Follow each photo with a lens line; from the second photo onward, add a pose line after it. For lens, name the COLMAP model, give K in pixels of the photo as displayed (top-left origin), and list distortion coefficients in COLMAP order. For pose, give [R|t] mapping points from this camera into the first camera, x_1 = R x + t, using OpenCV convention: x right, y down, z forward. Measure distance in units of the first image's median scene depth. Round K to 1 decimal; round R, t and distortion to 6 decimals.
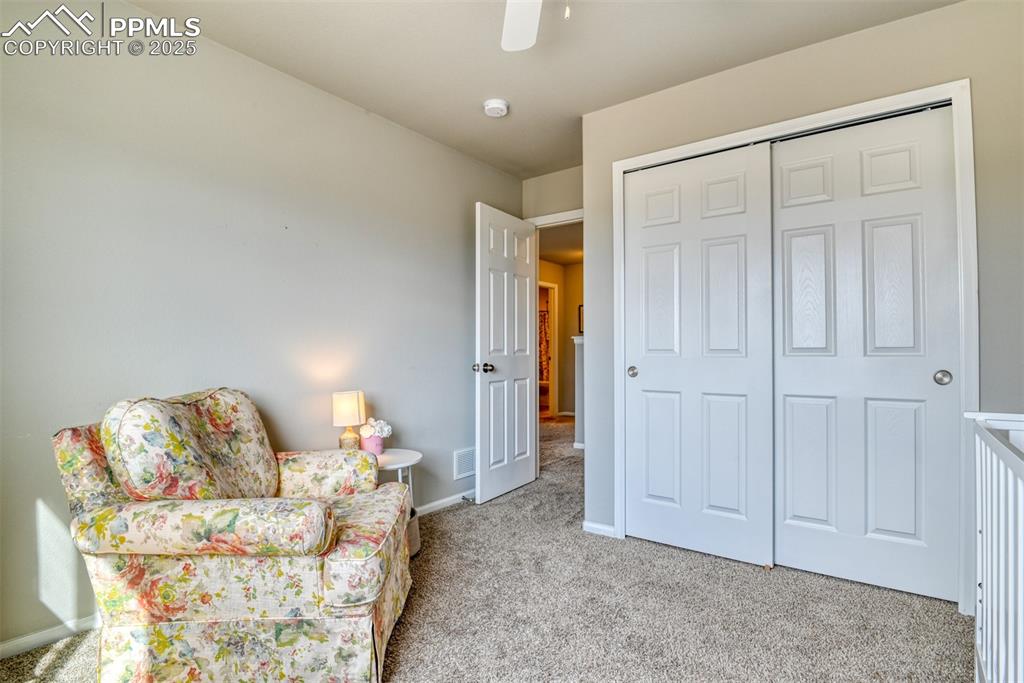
lens RADIAL K [[503.2, 0, 515.1], [0, 503.2, 346.8], [0, 0, 1]] dist [-0.003167, -0.000461]
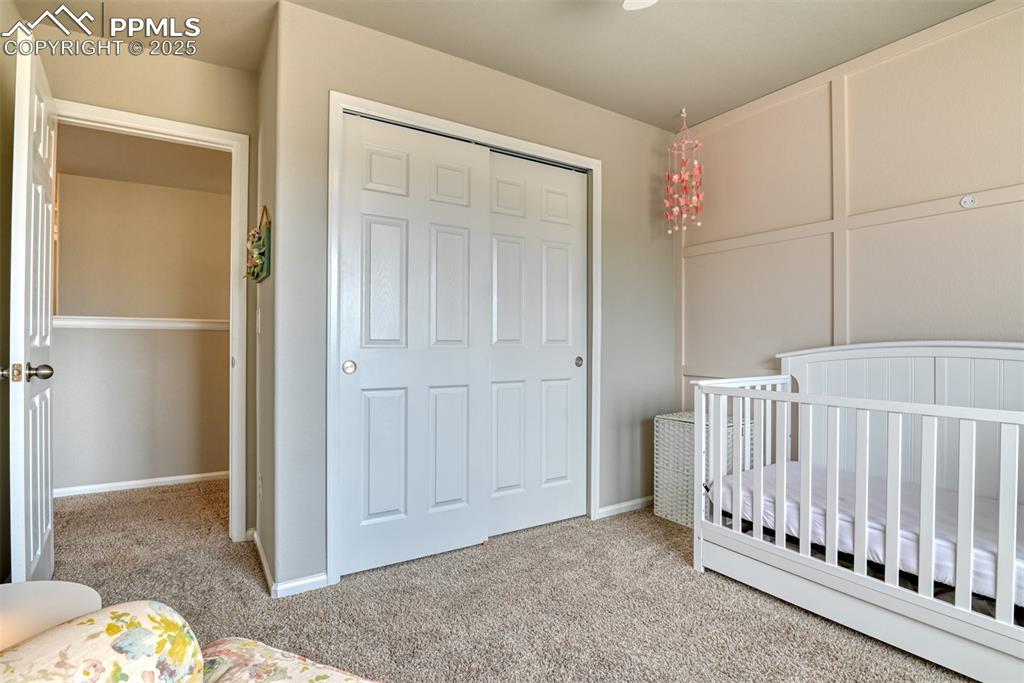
lens RADIAL K [[503.2, 0, 513.5], [0, 503.2, 345.3], [0, 0, 1]] dist [-0.003167, -0.000461]
pose [[0.380213, 0.002824, 0.924895, -0.440555], [-0.012045, 0.999926, 0.001899, 0.011906], [-0.924821, -0.011862, 0.380219, 0.502979]]
